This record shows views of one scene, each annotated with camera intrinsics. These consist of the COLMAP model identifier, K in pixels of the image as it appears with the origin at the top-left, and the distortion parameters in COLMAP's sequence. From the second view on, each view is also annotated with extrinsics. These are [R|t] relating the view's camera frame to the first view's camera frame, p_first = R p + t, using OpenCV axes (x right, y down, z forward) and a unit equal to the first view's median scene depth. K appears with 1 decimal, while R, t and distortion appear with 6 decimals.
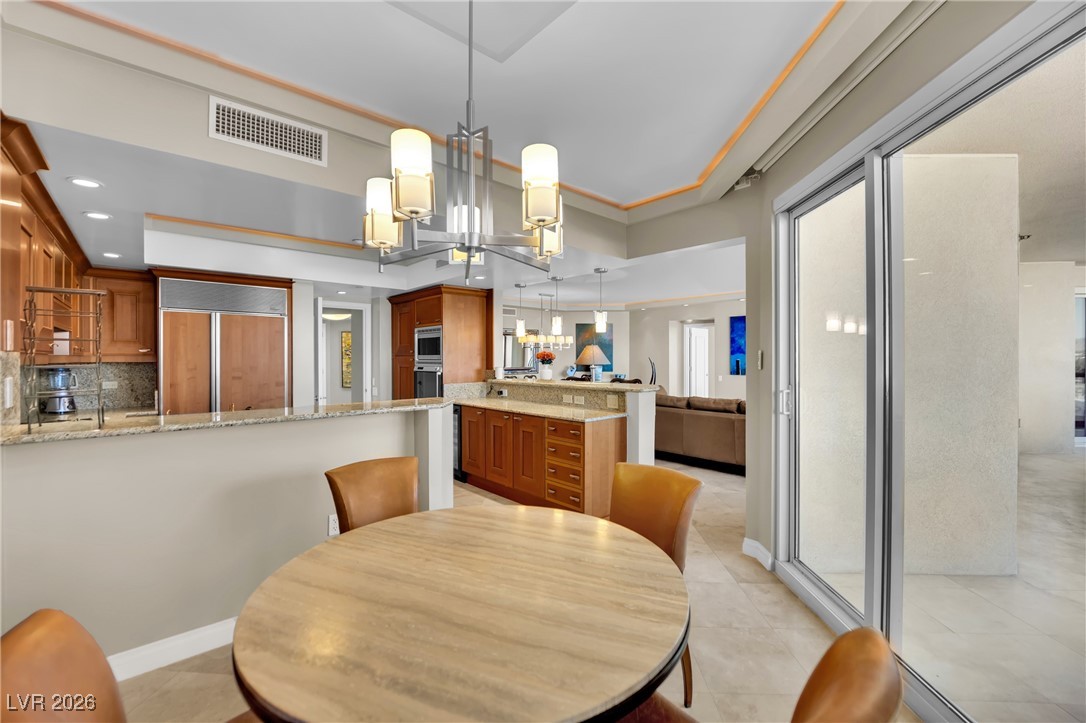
lens RADIAL K [[452.3, 0, 542.6], [0, 452.3, 355.5], [0, 0, 1]] dist [-0.018290, -0.000443]
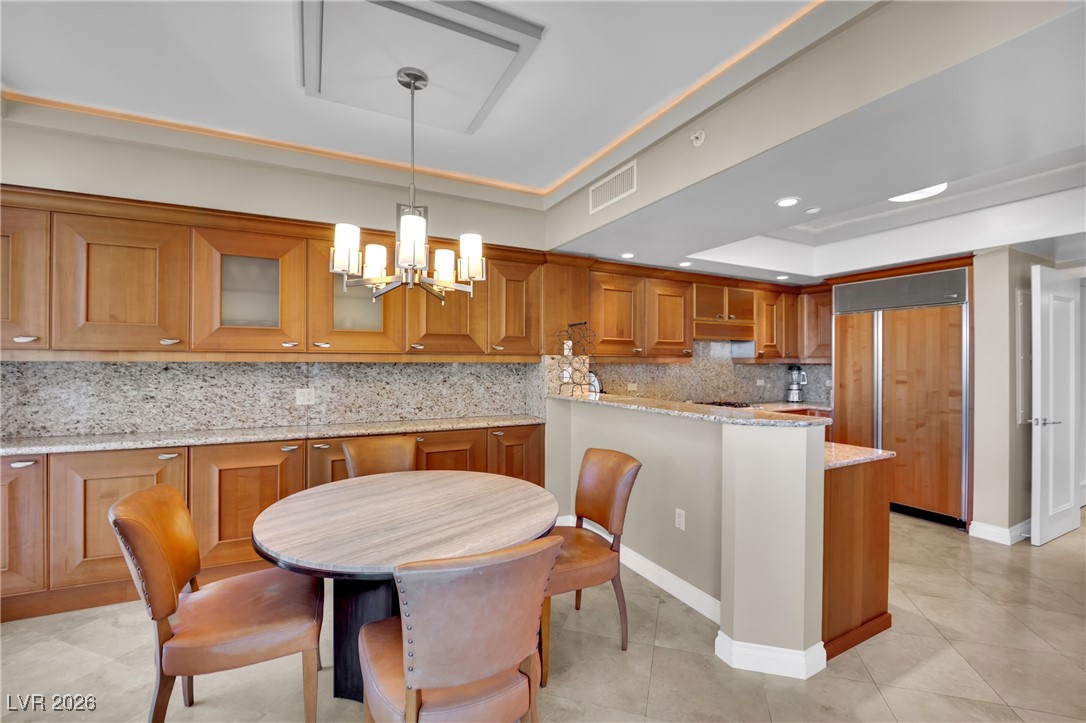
lens RADIAL K [[452.3, 0, 532.5], [0, 452.3, 362.3], [0, 0, 1]] dist [-0.018290, -0.000443]
pose [[-0.254092, 0.002110, -0.967178, 0.337238], [-0.000993, 0.999997, 0.002442, 0.008682], [0.967179, 0.001581, -0.254089, 0.510704]]
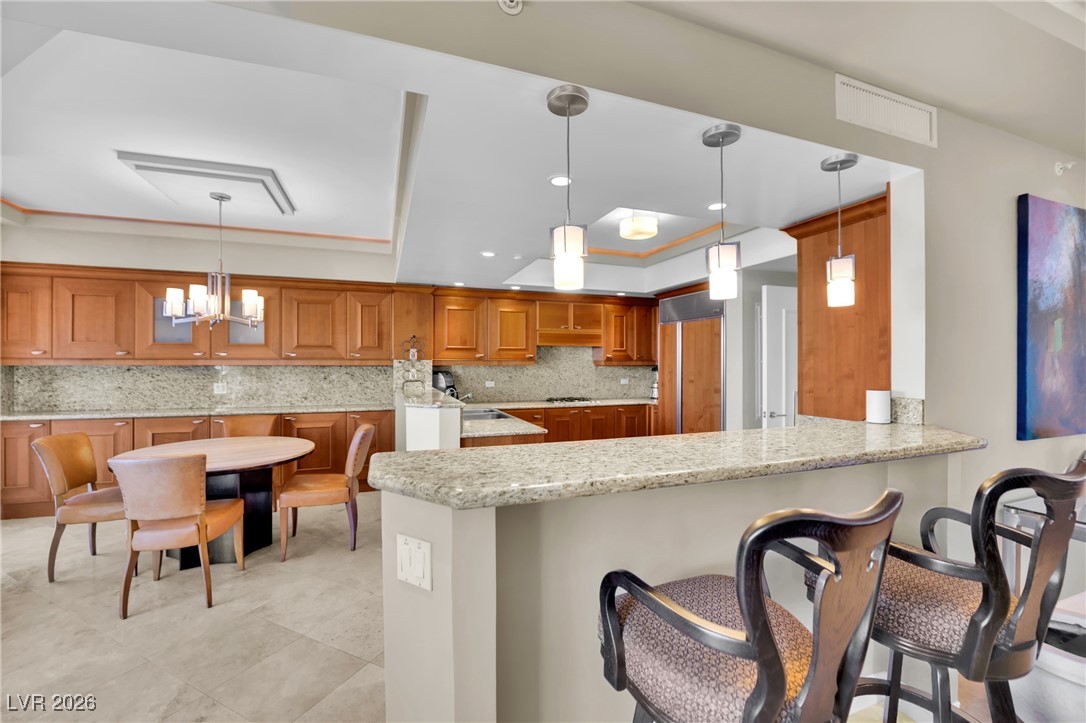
lens RADIAL K [[452.3, 0, 542.1], [0, 452.3, 359.1], [0, 0, 1]] dist [-0.018290, -0.000443]
pose [[-0.371796, -0.002803, -0.928310, 0.429256], [-0.000423, 0.999996, -0.002850, -0.000408], [0.928314, -0.000666, -0.371796, 1.049284]]
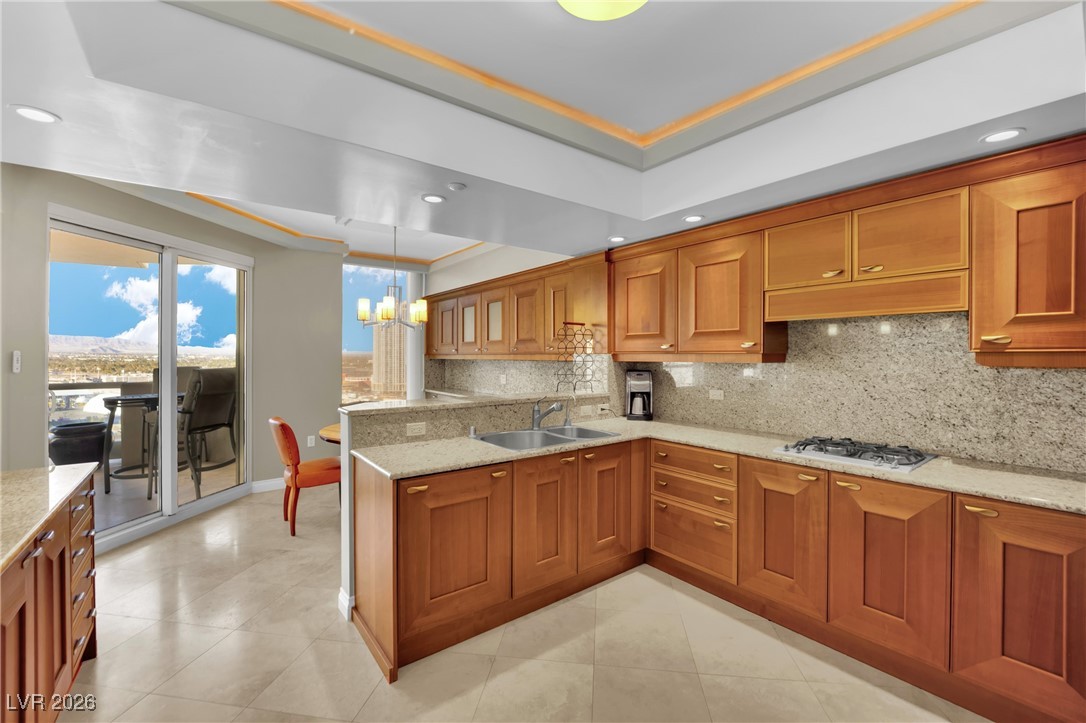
lens RADIAL K [[452.3, 0, 543.4], [0, 452.3, 357.0], [0, 0, 1]] dist [-0.018290, -0.000443]
pose [[-0.996635, 0.001243, 0.081956, -0.431558], [0.001273, 0.999999, 0.000321, 0.003750], [-0.081956, 0.000424, -0.996636, 1.186551]]
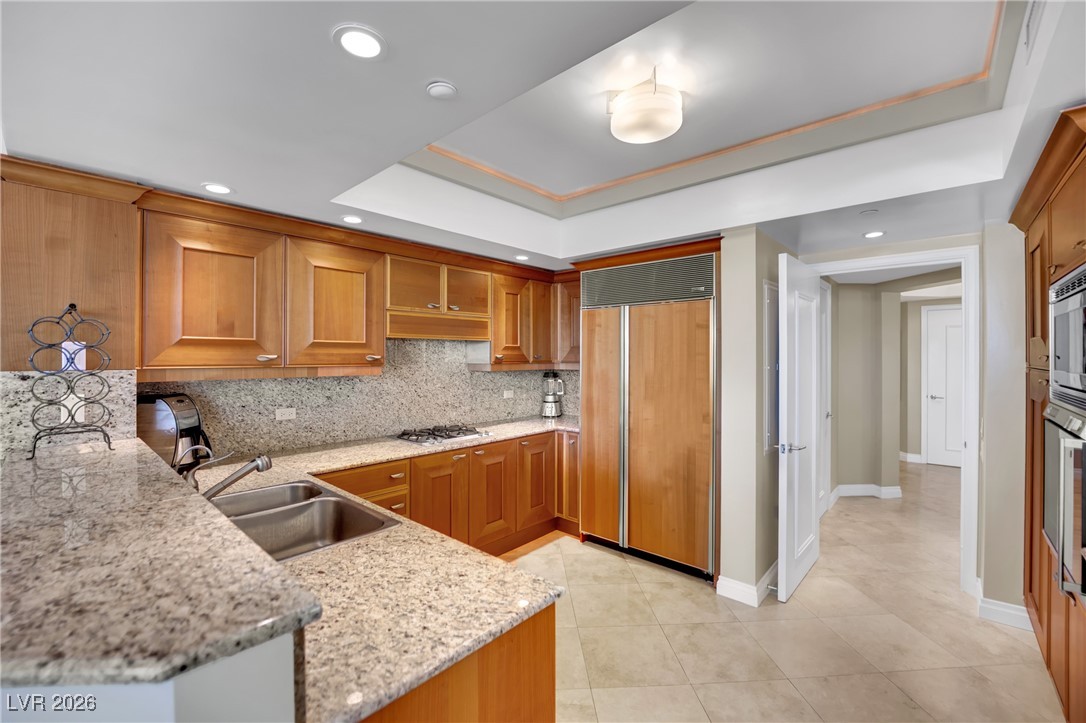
lens RADIAL K [[452.3, 0, 535.7], [0, 452.3, 358.4], [0, 0, 1]] dist [-0.018290, -0.000443]
pose [[0.105199, 0.008005, -0.994419, -0.014425], [-0.000963, 0.999968, 0.007948, -0.015847], [0.994451, 0.000122, 0.105203, 0.737587]]
